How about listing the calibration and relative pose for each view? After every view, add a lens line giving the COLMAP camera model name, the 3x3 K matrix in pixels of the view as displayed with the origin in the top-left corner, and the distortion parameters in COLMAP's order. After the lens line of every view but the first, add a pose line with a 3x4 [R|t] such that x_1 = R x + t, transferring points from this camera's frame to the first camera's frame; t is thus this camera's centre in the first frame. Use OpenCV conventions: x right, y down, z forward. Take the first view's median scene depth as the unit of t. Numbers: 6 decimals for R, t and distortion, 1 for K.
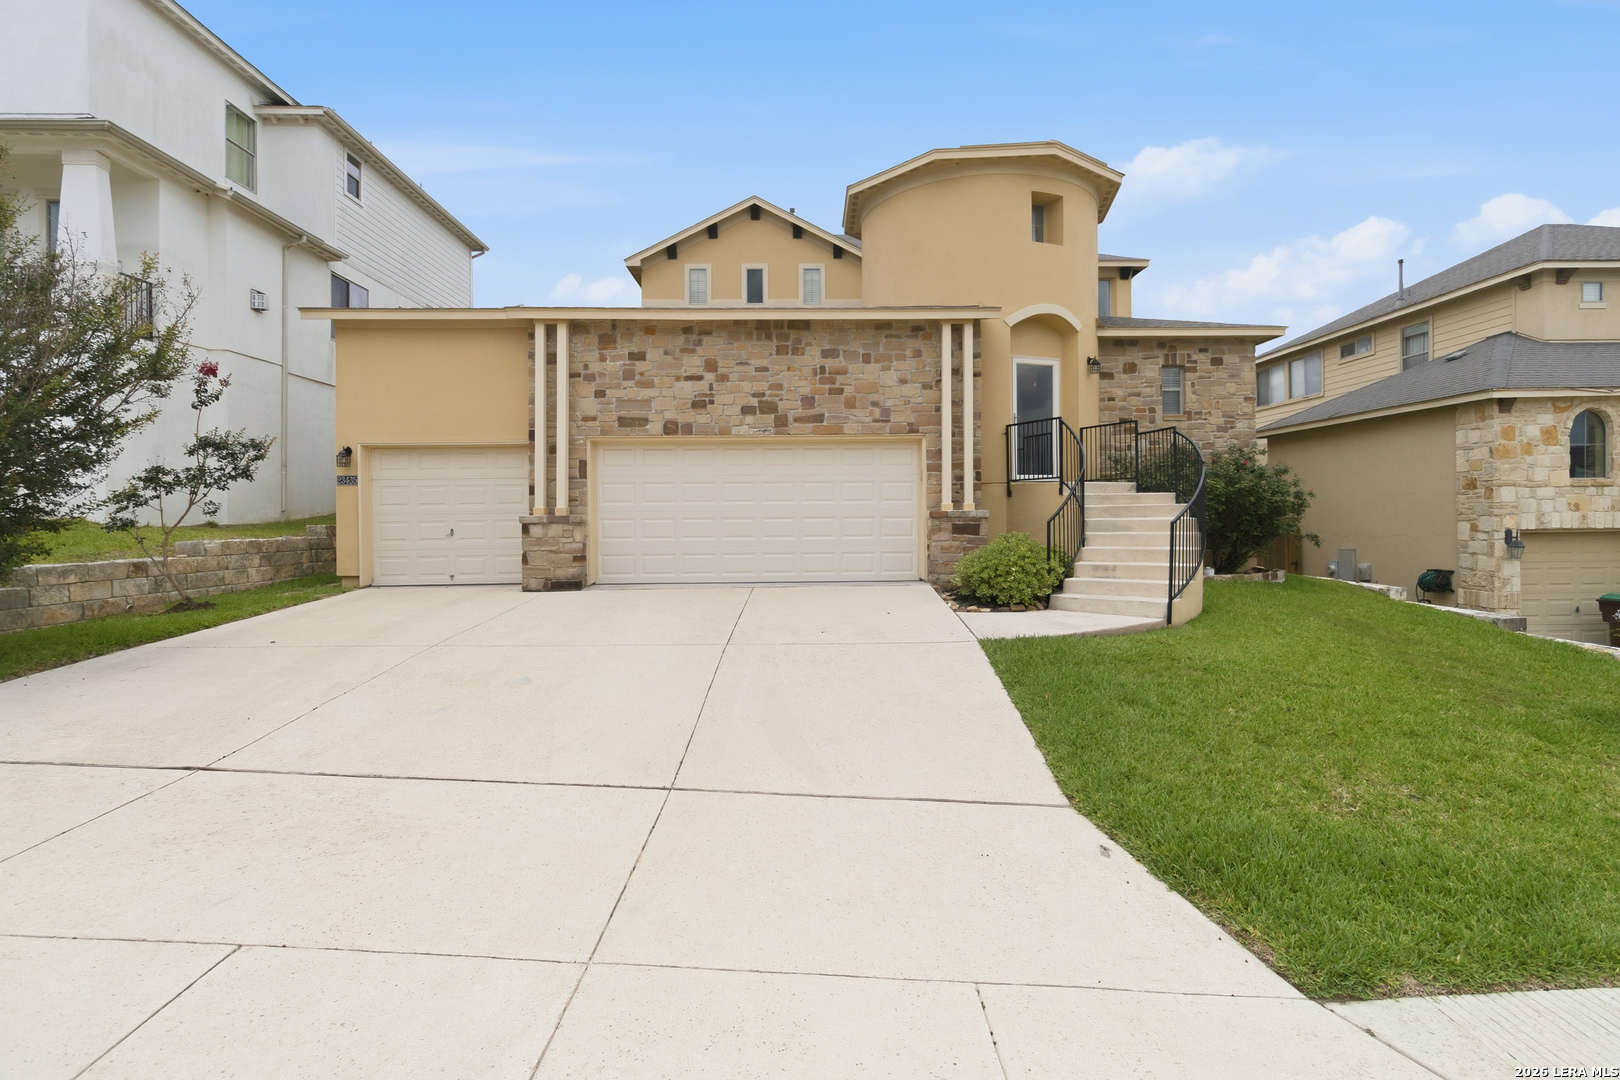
lens RADIAL K [[762.9, 0, 848.9], [0, 762.9, 532.3], [0, 0, 1]] dist [0.001028, 0.000704]
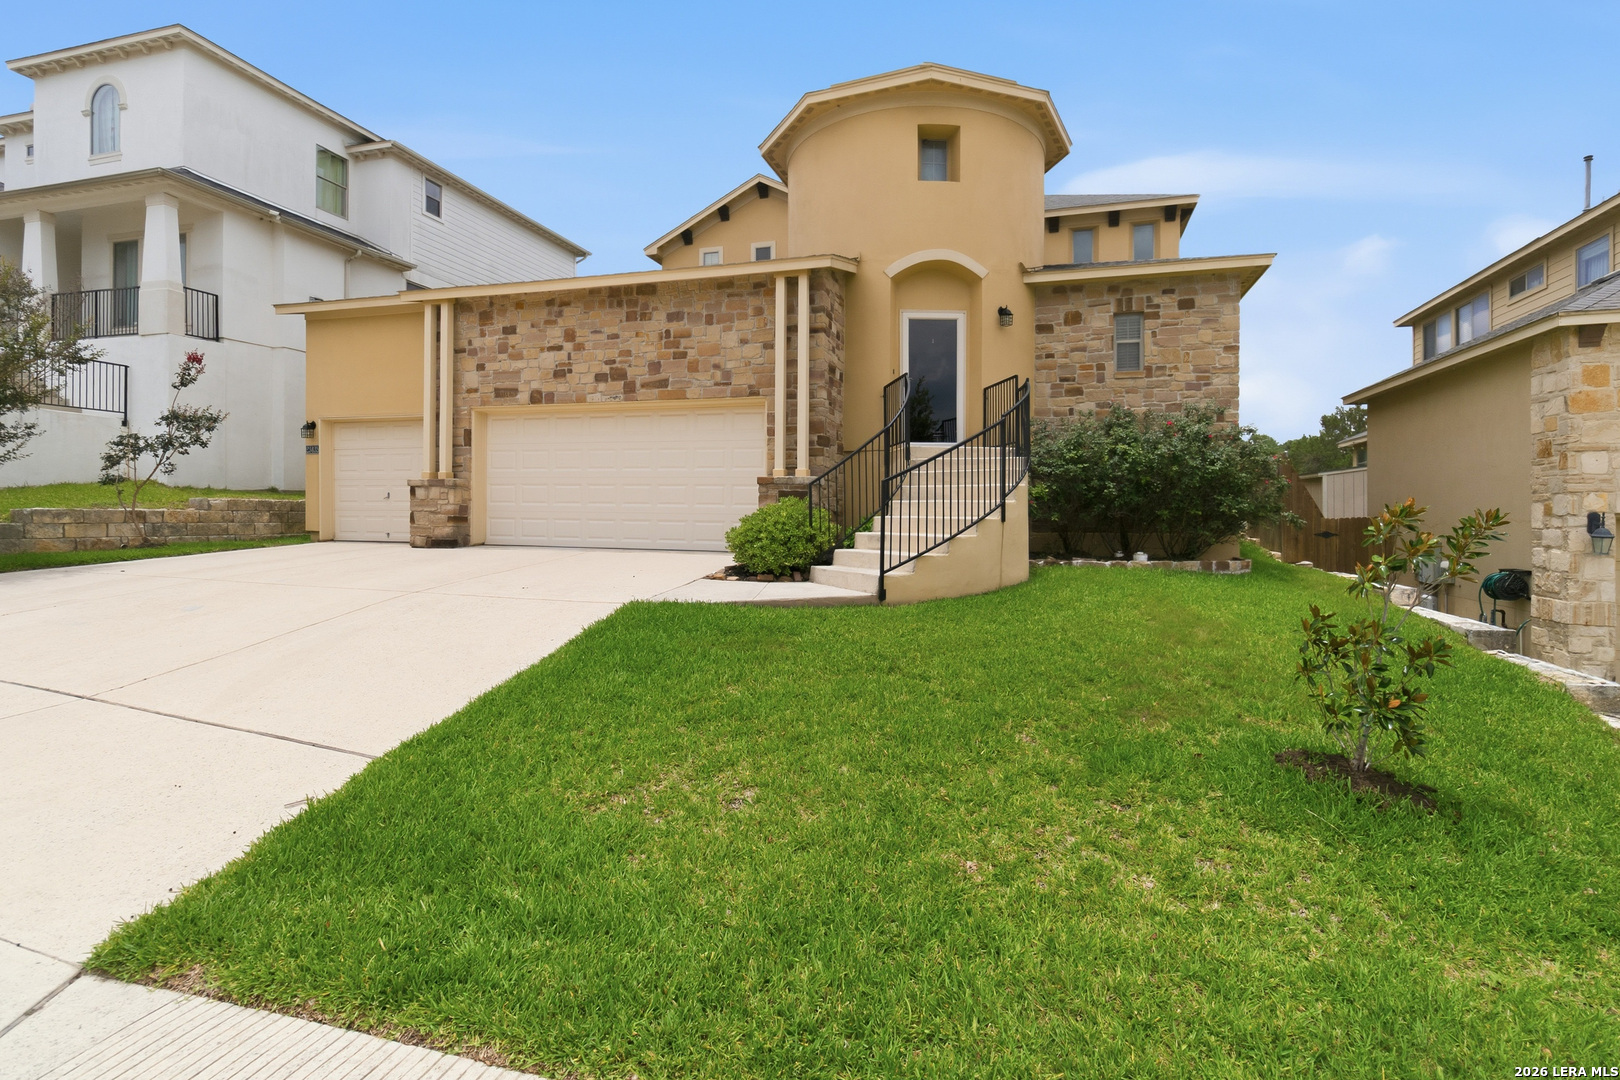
lens RADIAL K [[762.9, 0, 848.9], [0, 762.9, 532.3], [0, 0, 1]] dist [0.001028, 0.000704]
pose [[0.949822, 0.026152, -0.311695, 0.500856], [-0.024764, 0.999658, 0.008411, 0.029013], [0.311808, -0.000270, 0.950145, 0.136200]]
